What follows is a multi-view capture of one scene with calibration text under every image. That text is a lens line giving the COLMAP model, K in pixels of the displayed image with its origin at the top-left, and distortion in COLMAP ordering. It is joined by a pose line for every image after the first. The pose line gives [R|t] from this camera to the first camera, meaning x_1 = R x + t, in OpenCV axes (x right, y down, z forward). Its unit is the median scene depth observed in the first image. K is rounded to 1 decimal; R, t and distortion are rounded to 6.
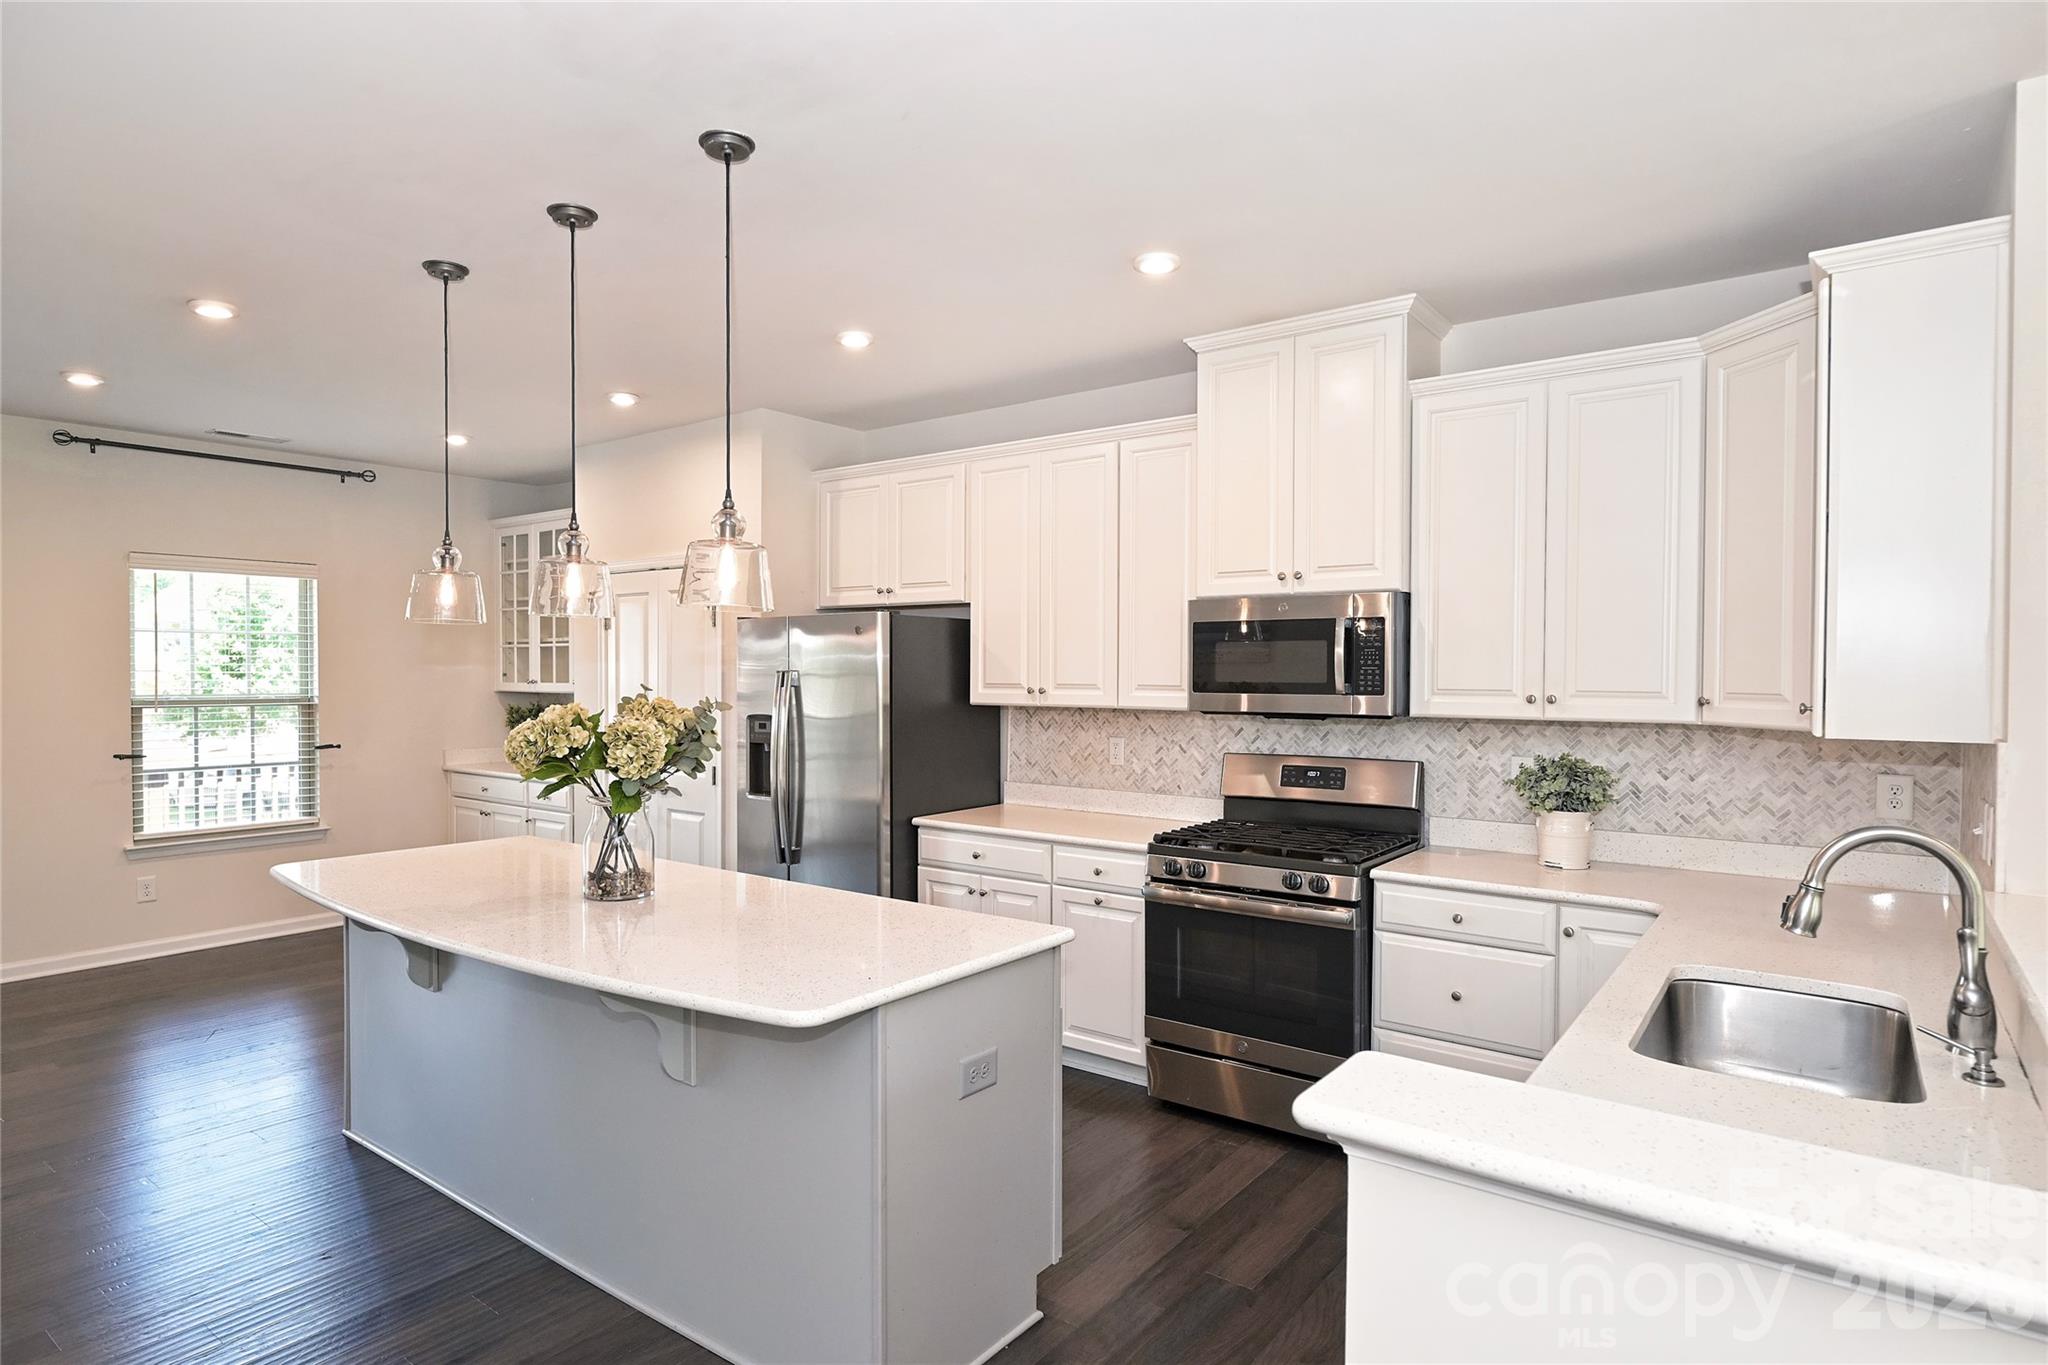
lens RADIAL K [[1120.1, 0, 1024.0], [0, 1120.1, 682.5], [0, 0, 1]] dist [0.000775, 0.000041]
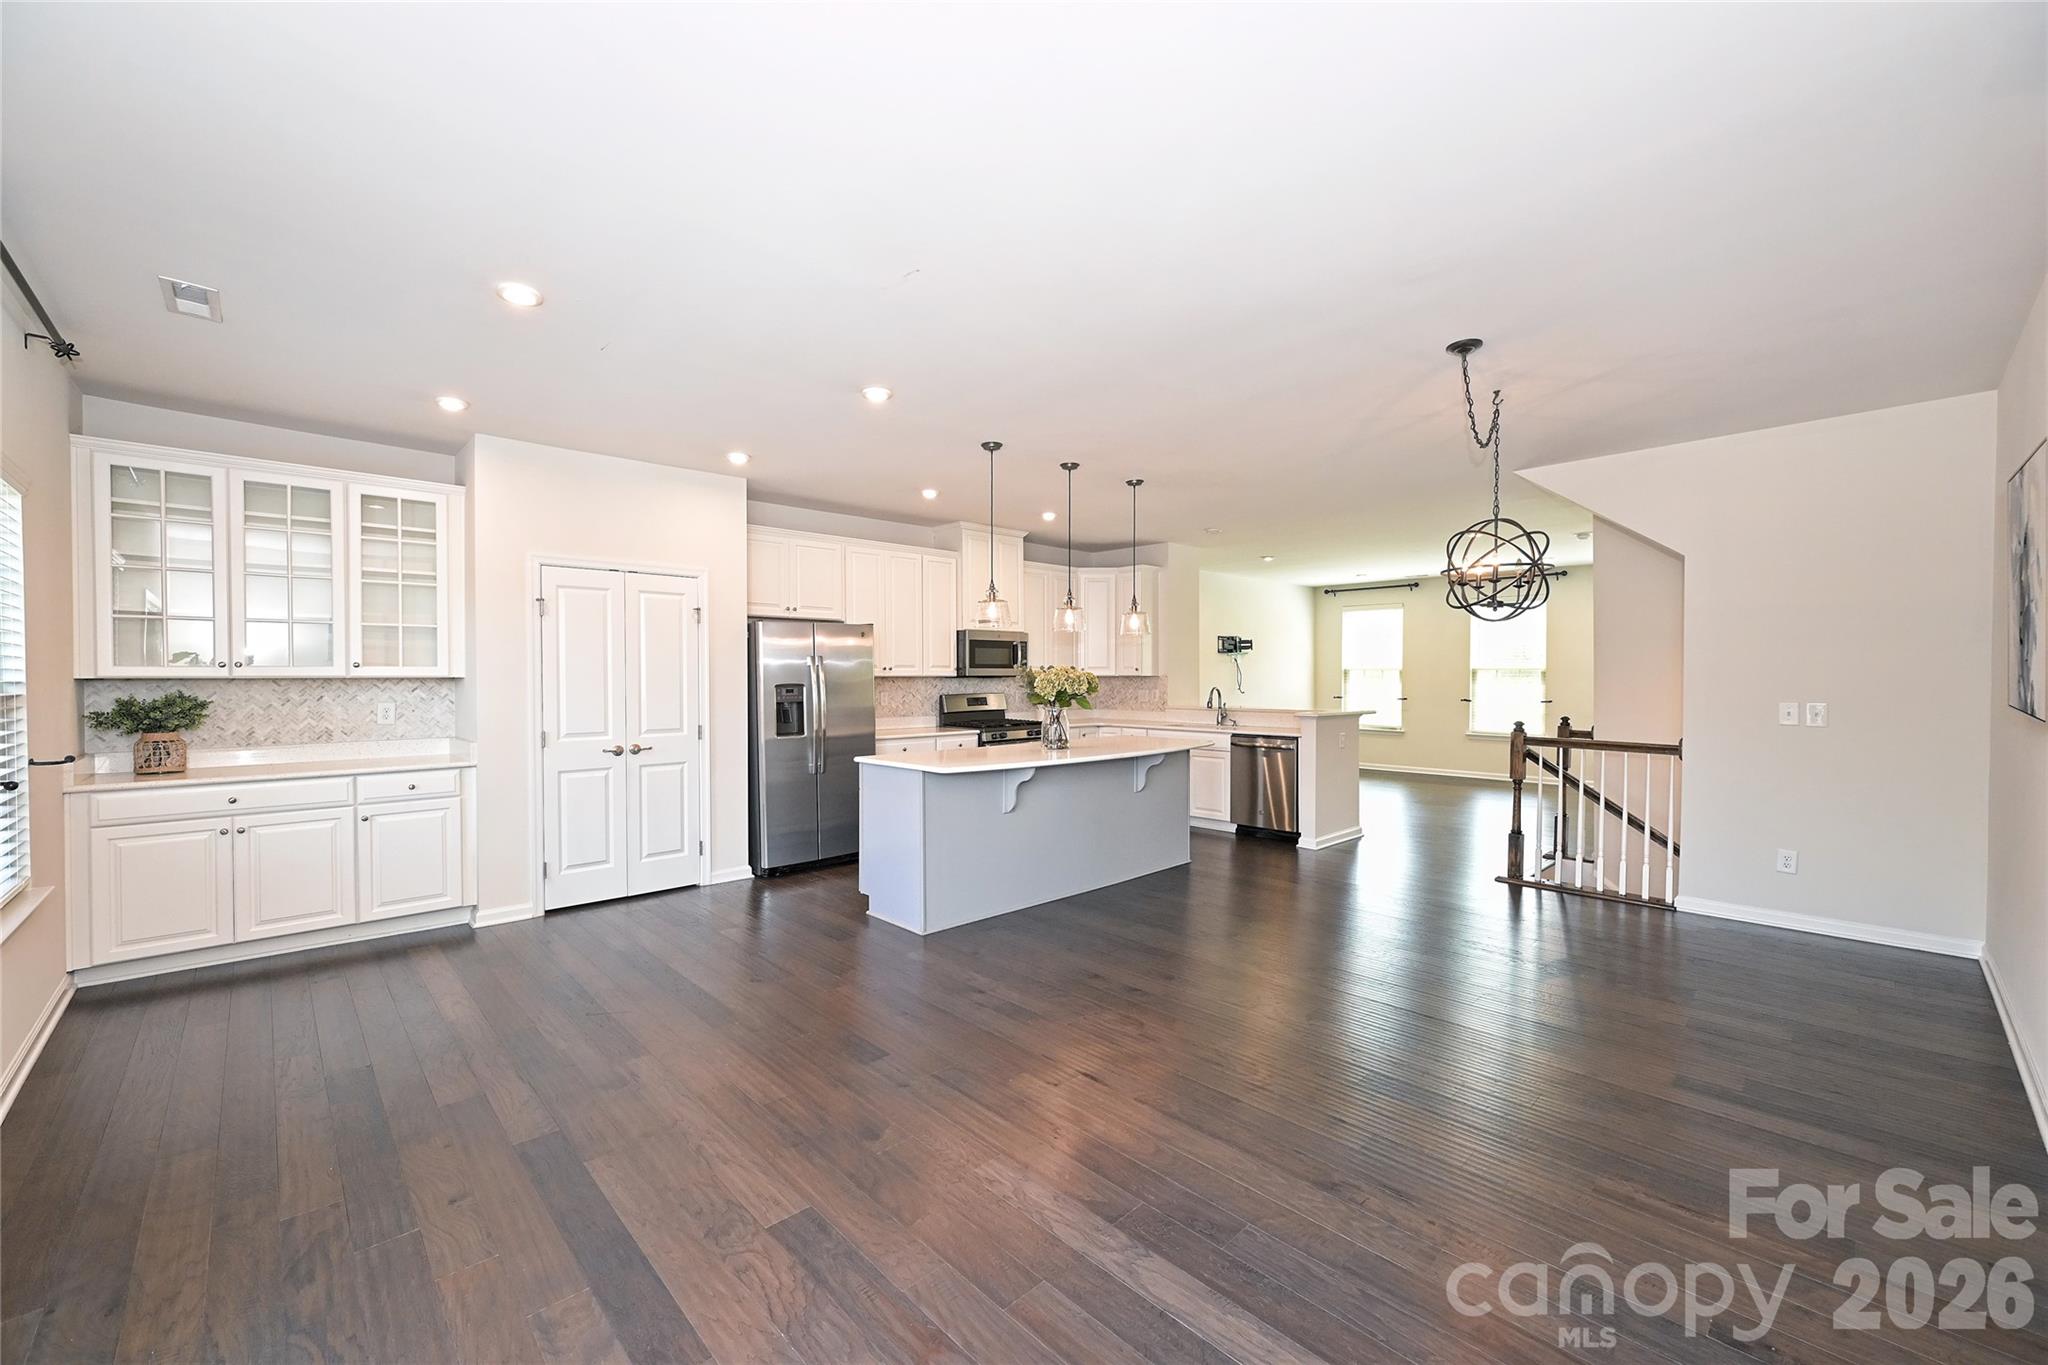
lens RADIAL K [[806.5, 0, 1024.0], [0, 806.5, 682.5], [0, 0, 1]] dist [0.012750, -0.000003]
pose [[0.167819, -0.012321, 0.985741, -1.522553], [0.014345, 0.999847, 0.010055, 0.023476], [-0.985713, 0.012453, 0.167970, 0.570672]]
